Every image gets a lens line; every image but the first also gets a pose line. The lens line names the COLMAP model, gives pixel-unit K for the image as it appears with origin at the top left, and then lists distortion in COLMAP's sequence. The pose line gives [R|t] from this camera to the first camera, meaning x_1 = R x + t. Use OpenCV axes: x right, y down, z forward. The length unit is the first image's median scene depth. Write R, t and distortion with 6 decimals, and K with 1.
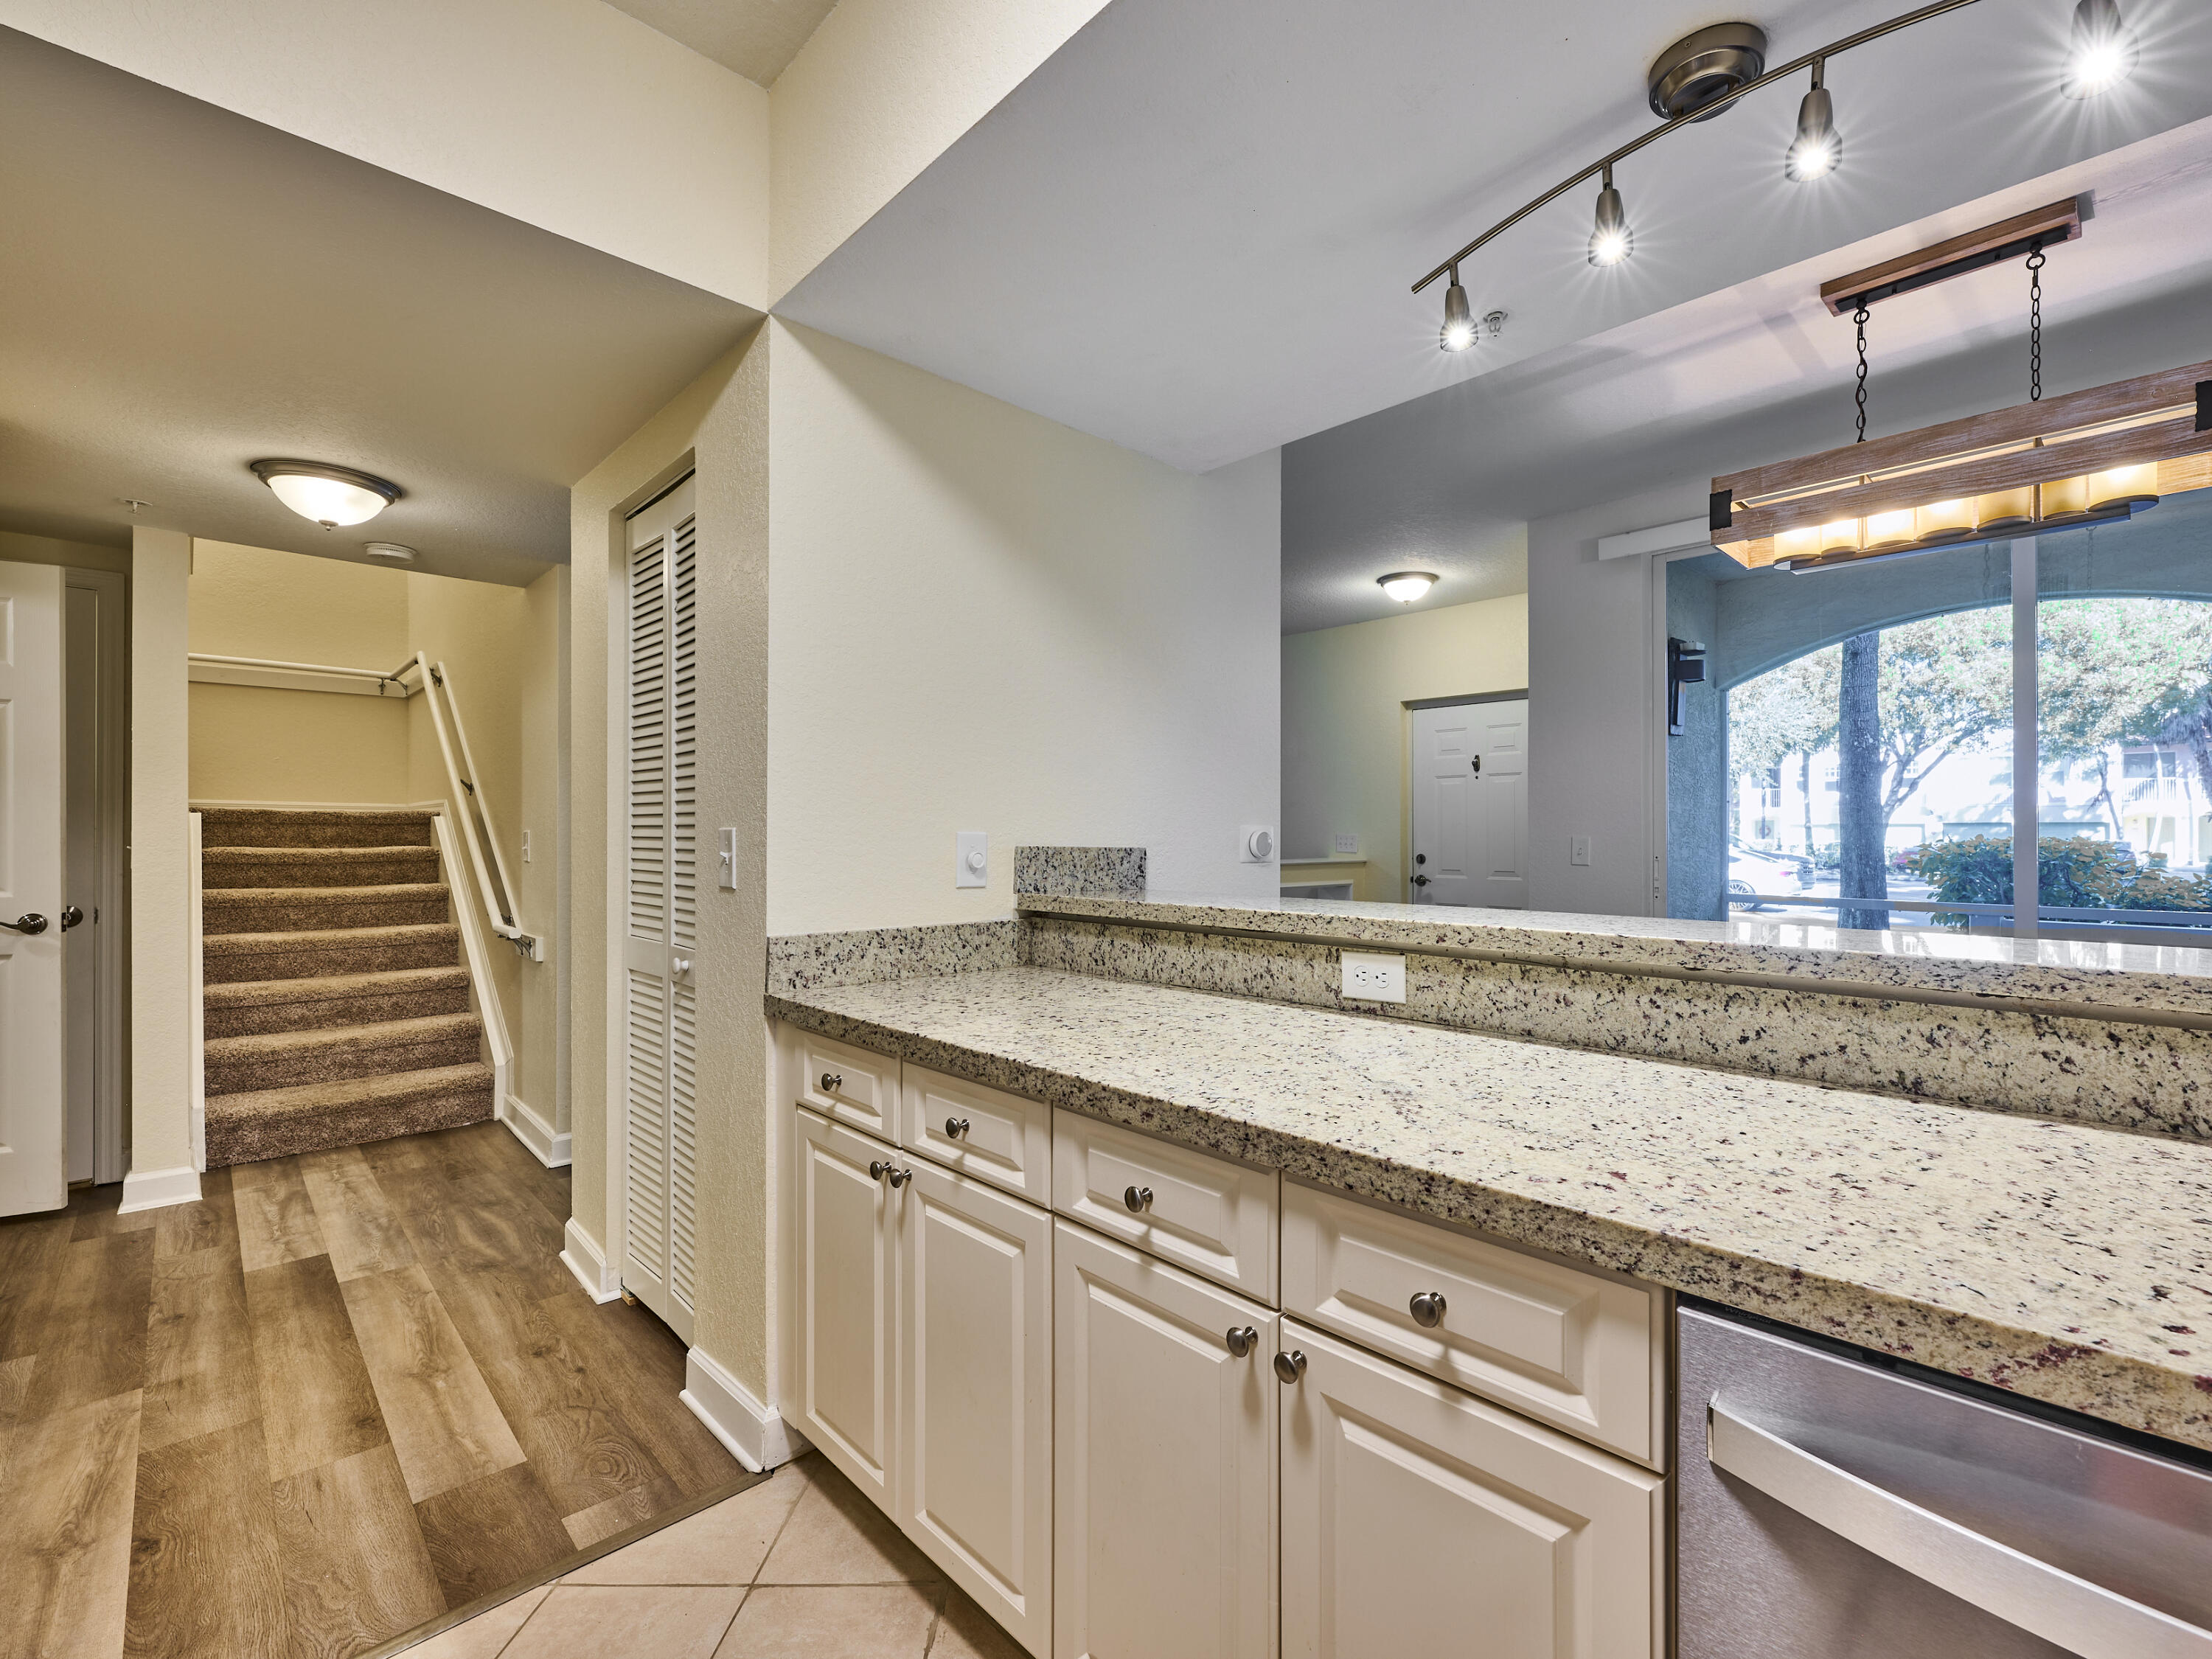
lens RADIAL K [[979.6, 0, 1181.0], [0, 979.6, 836.3], [0, 0, 1]] dist [-0.002102, 0.000117]
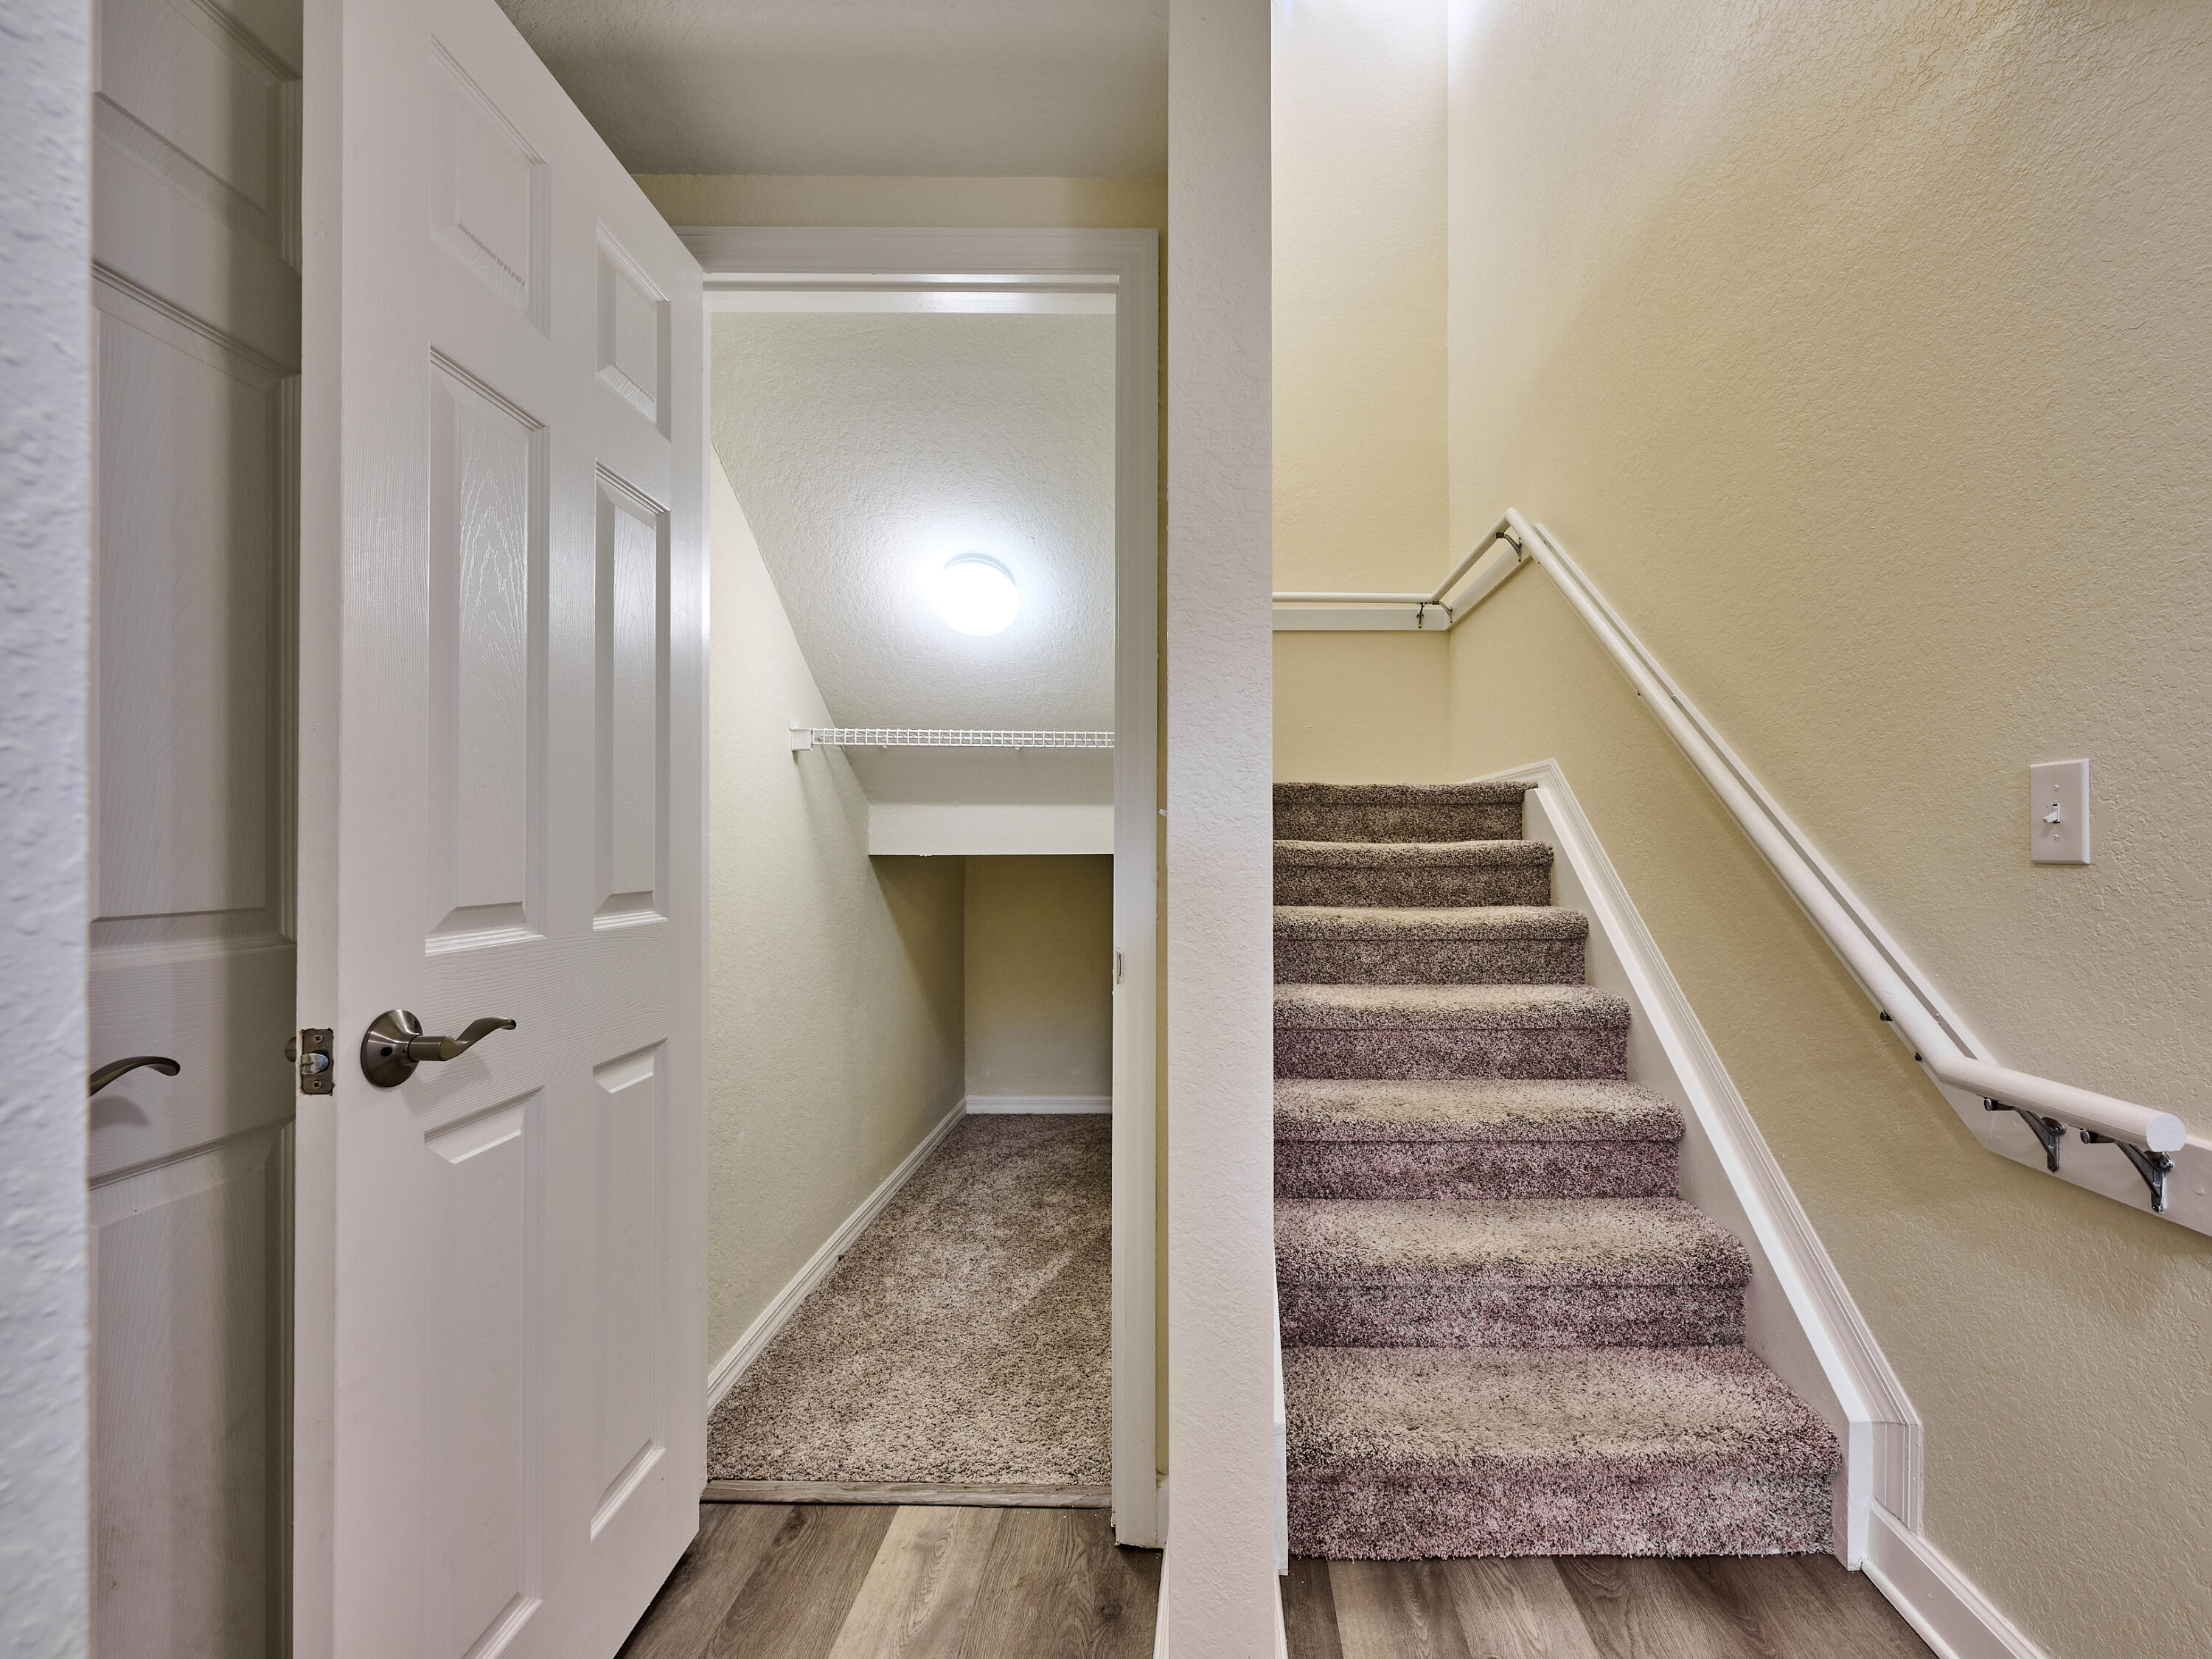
lens RADIAL K [[985.8, 0, 1118.5], [0, 985.8, 848.9], [0, 0, 1]] dist [-0.001531, 0.000076]
pose [[0.635987, -0.004361, -0.771688, -0.553625], [0.002618, 0.999990, -0.003494, 0.019298], [0.771695, 0.000202, 0.635992, 0.520272]]
